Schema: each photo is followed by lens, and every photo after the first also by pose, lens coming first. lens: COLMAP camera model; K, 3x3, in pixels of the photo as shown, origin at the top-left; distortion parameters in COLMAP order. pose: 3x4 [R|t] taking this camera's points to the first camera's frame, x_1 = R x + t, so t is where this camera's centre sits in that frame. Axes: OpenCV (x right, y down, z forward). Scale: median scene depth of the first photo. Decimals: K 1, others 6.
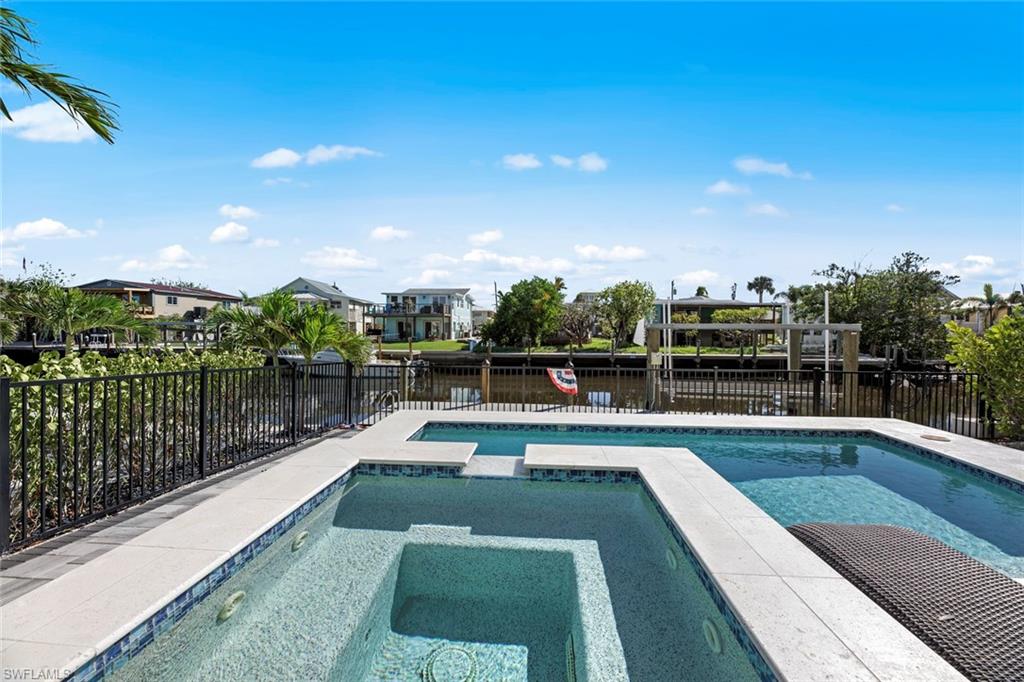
lens RADIAL K [[418.1, 0, 512.3], [0, 418.1, 335.5], [0, 0, 1]] dist [-0.000081, -0.000680]
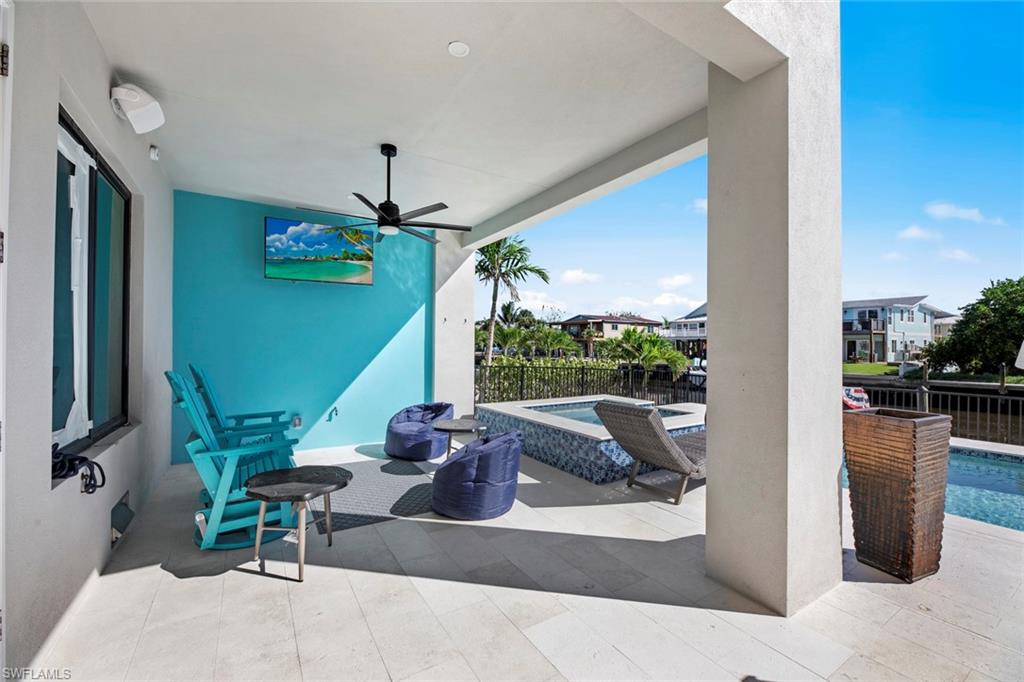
lens RADIAL K [[418.1, 0, 512.3], [0, 418.1, 335.5], [0, 0, 1]] dist [-0.000081, -0.000680]
pose [[0.587198, -0.022124, -0.809141, 0.094978], [-0.015028, 0.999156, -0.038226, 0.000200], [0.809304, 0.034606, 0.586370, -0.068504]]
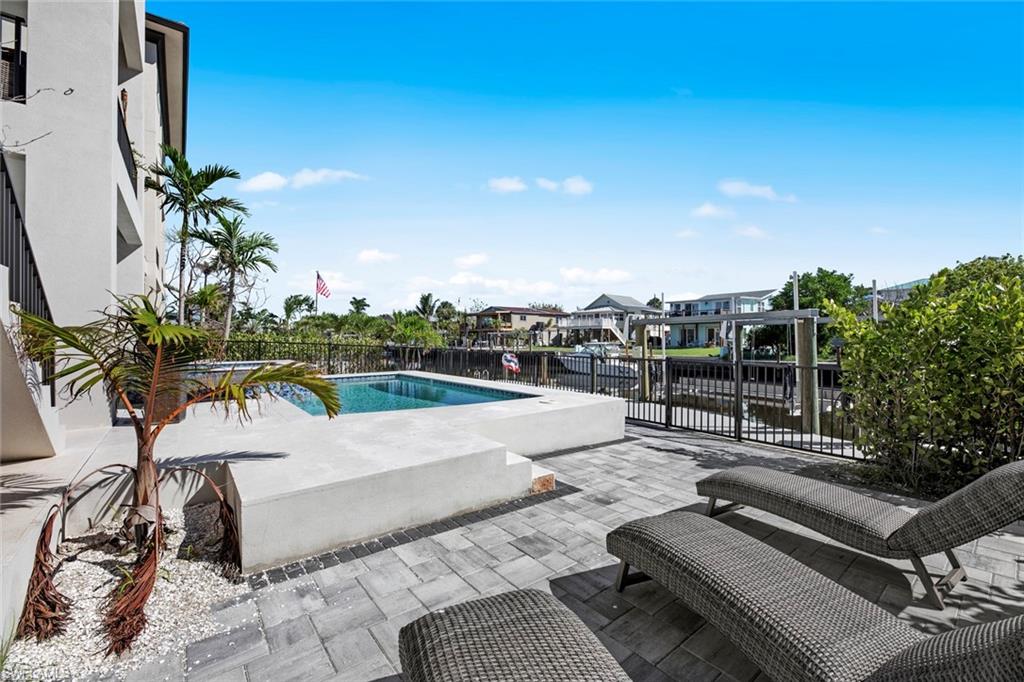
lens RADIAL K [[414.5, 0, 512.5], [0, 414.5, 341.8], [0, 0, 1]] dist [0.001989, -0.002987]
pose [[0.675385, -0.001614, -0.737463, 0.228221], [-0.005911, 0.999954, -0.007602, 0.009612], [0.737441, 0.009493, 0.675345, 0.012107]]
